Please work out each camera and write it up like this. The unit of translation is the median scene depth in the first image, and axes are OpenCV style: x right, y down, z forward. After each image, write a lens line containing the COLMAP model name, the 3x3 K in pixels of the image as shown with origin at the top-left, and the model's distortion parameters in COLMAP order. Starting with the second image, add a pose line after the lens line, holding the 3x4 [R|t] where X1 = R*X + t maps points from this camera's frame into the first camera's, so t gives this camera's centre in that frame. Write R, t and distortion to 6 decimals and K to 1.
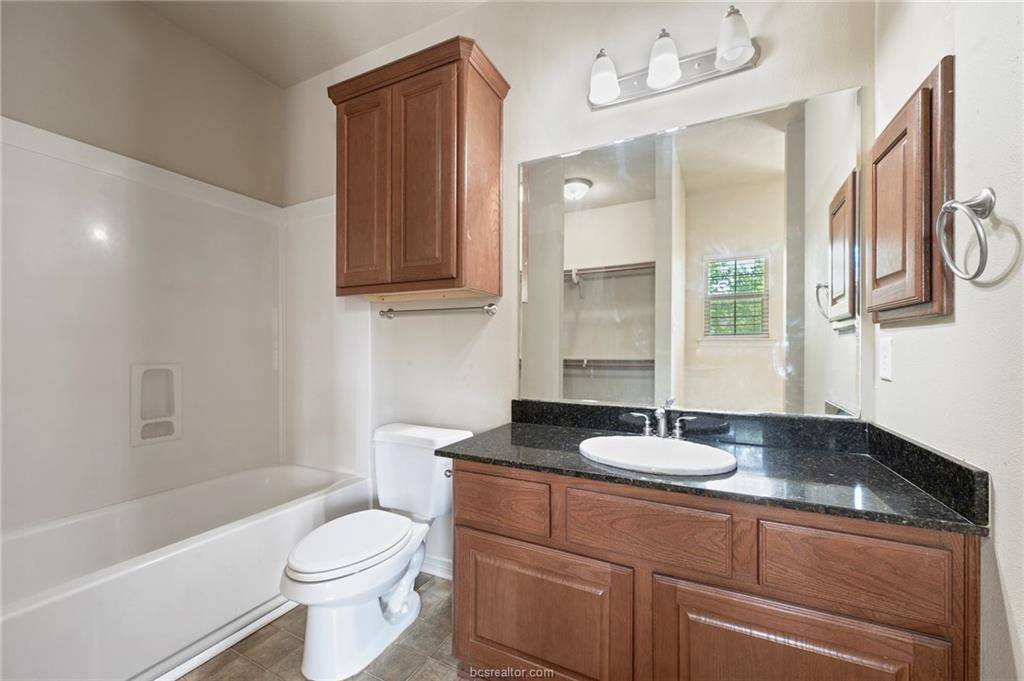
lens RADIAL K [[397.9, 0, 517.7], [0, 397.9, 348.1], [0, 0, 1]] dist [-0.000111, -0.000055]
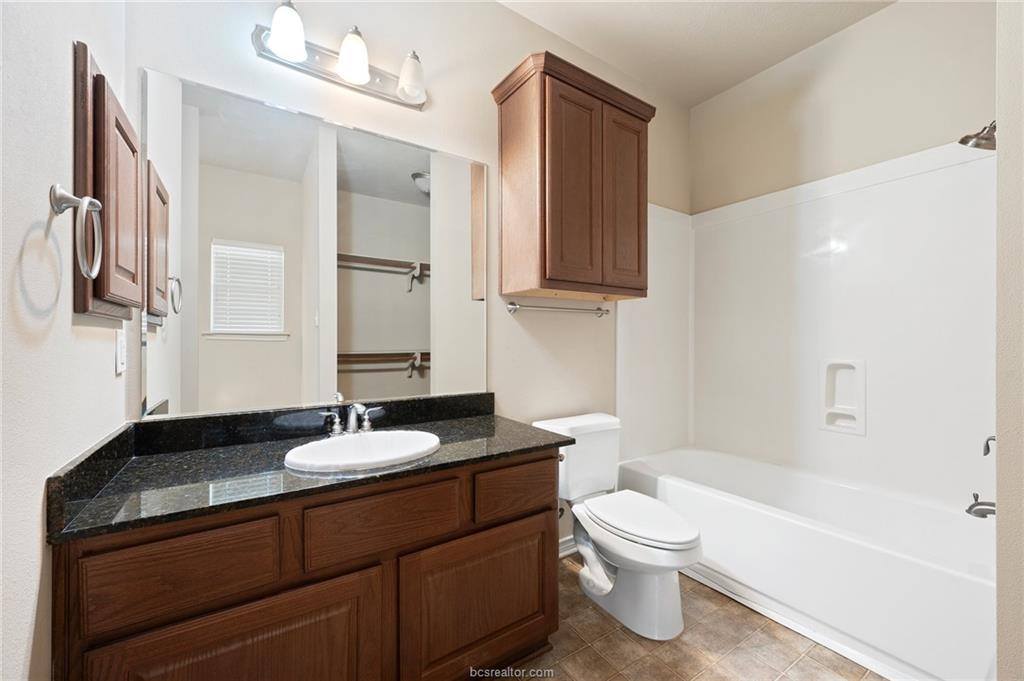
lens RADIAL K [[397.9, 0, 518.6], [0, 397.9, 339.7], [0, 0, 1]] dist [-0.000111, -0.000055]
pose [[0.500111, 0.007572, 0.865928, -0.294895], [-0.001042, 0.999966, -0.008143, -0.000796], [-0.865960, 0.003170, 0.500102, 0.141979]]
